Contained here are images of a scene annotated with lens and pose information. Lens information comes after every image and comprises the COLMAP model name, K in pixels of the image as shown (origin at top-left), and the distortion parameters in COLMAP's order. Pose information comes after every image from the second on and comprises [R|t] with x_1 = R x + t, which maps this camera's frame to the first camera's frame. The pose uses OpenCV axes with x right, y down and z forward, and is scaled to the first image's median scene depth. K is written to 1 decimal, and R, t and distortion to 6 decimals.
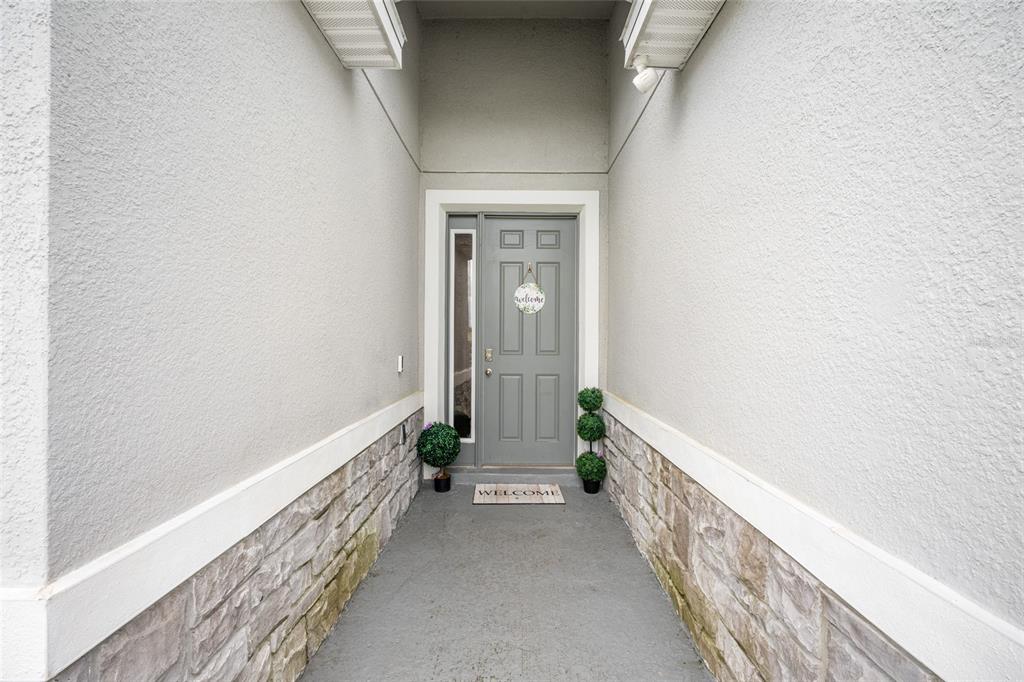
lens RADIAL K [[451.2, 0, 512.0], [0, 451.2, 341.0], [0, 0, 1]] dist [-0.018562, 0.000222]
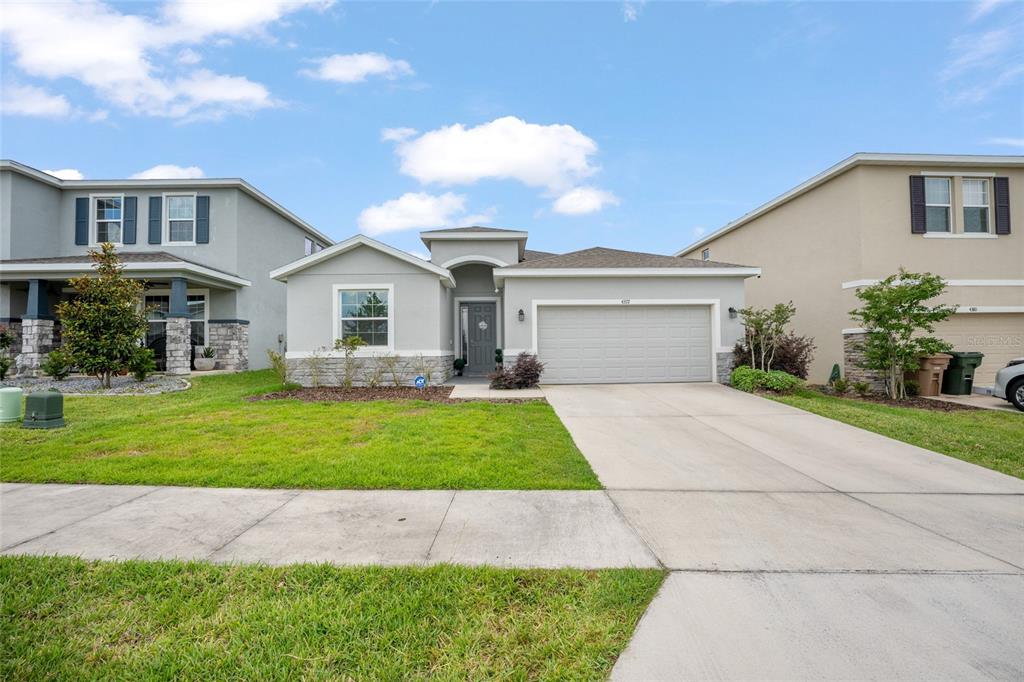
lens RADIAL K [[414.2, 0, 514.3], [0, 414.2, 343.1], [0, 0, 1]] dist [-0.032806, 0.007012]
pose [[0.998850, -0.017511, 0.044637, 0.144024], [0.018580, 0.999548, -0.023654, 0.134859], [-0.044203, 0.024456, 0.998723, -2.416906]]
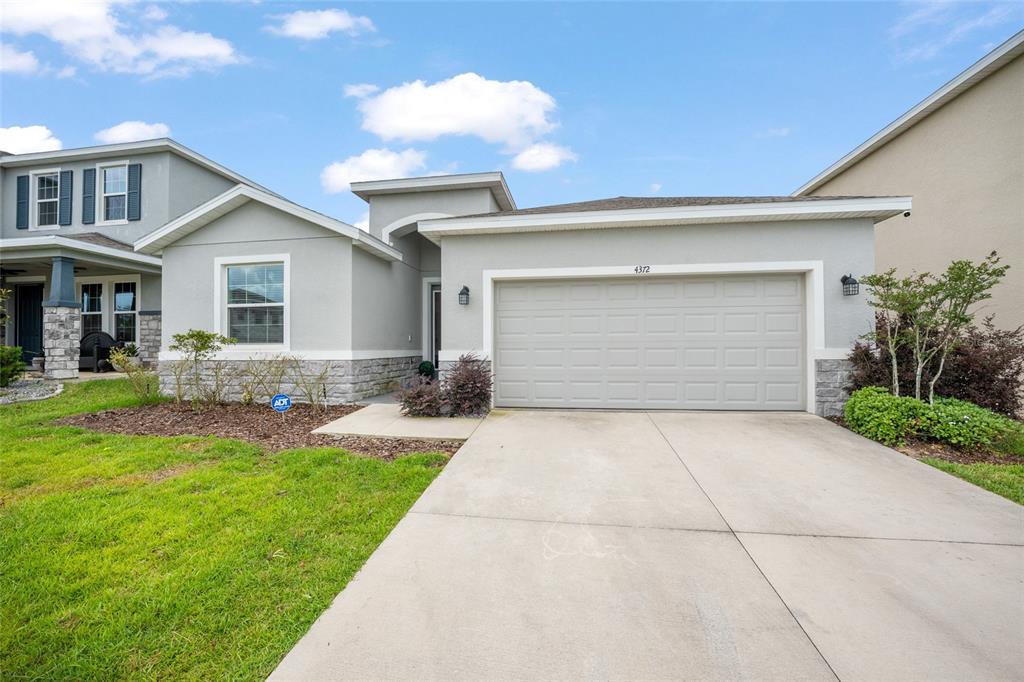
lens RADIAL K [[414.2, 0, 514.3], [0, 414.2, 343.1], [0, 0, 1]] dist [-0.032806, 0.007012]
pose [[0.989480, -0.013380, -0.144052, 0.715984], [0.011403, 0.999829, -0.014537, 0.110043], [0.144222, 0.012742, 0.989463, -1.408999]]
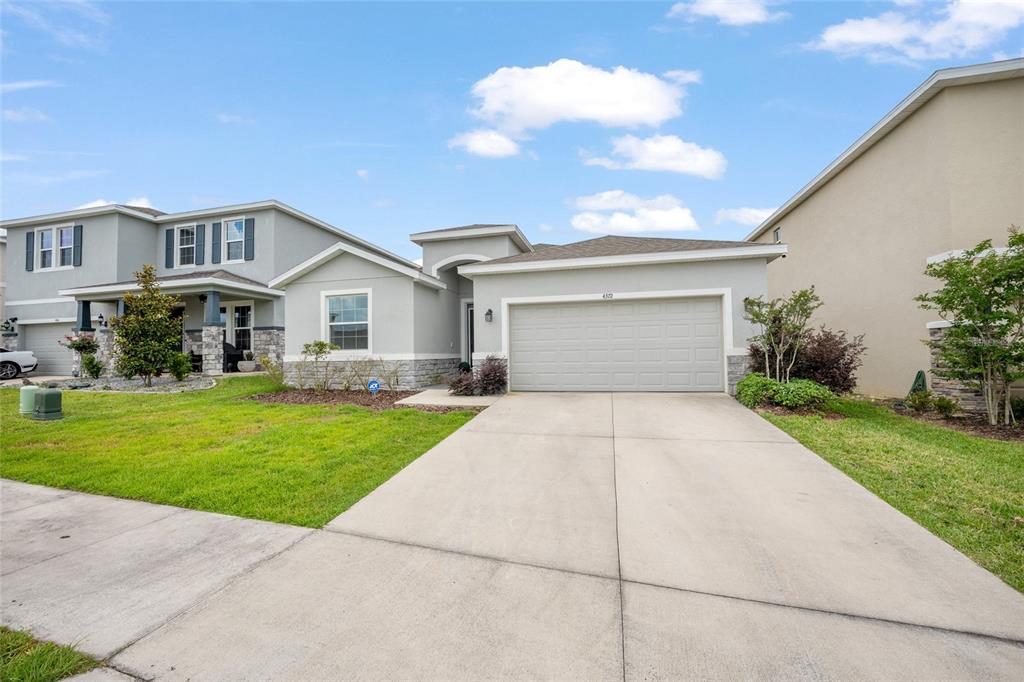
lens RADIAL K [[414.2, 0, 514.3], [0, 414.2, 343.1], [0, 0, 1]] dist [-0.032806, 0.007012]
pose [[0.972857, -0.027830, -0.229729, 0.977079], [0.021076, 0.999272, -0.031800, 0.138084], [0.230446, 0.026096, 0.972735, -2.124905]]
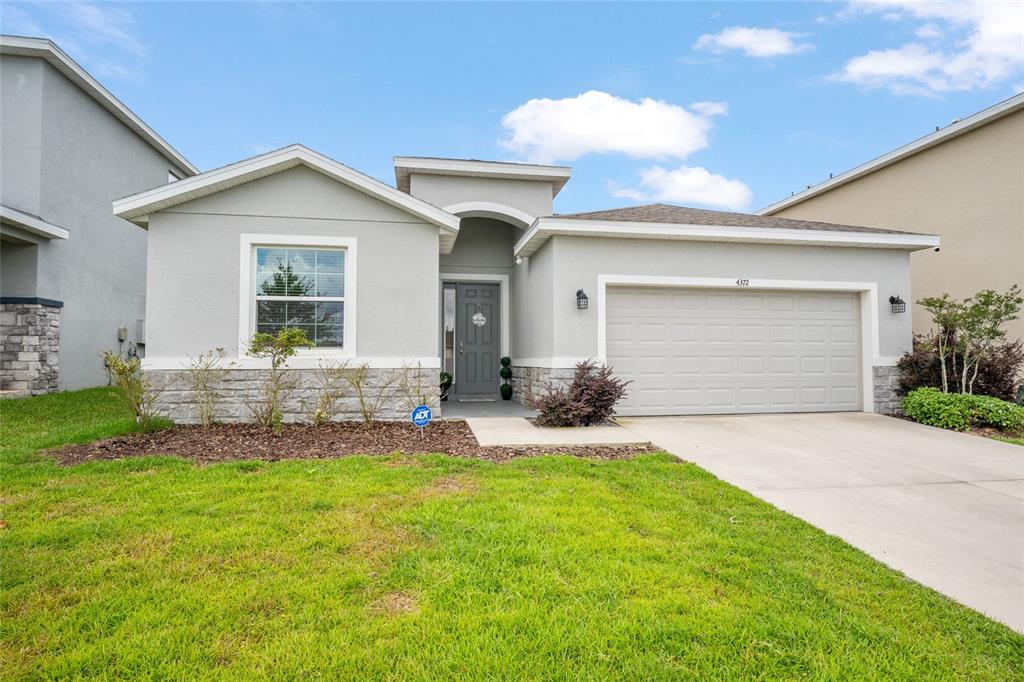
lens RADIAL K [[525.9, 0, 512.0], [0, 525.9, 341.0], [0, 0, 1]] dist [-0.000061, 0.000364]
pose [[0.983275, -0.001234, 0.182123, -0.292807], [0.009216, 0.999033, -0.042987, 0.134155], [-0.181894, 0.043947, 0.982336, -1.703401]]
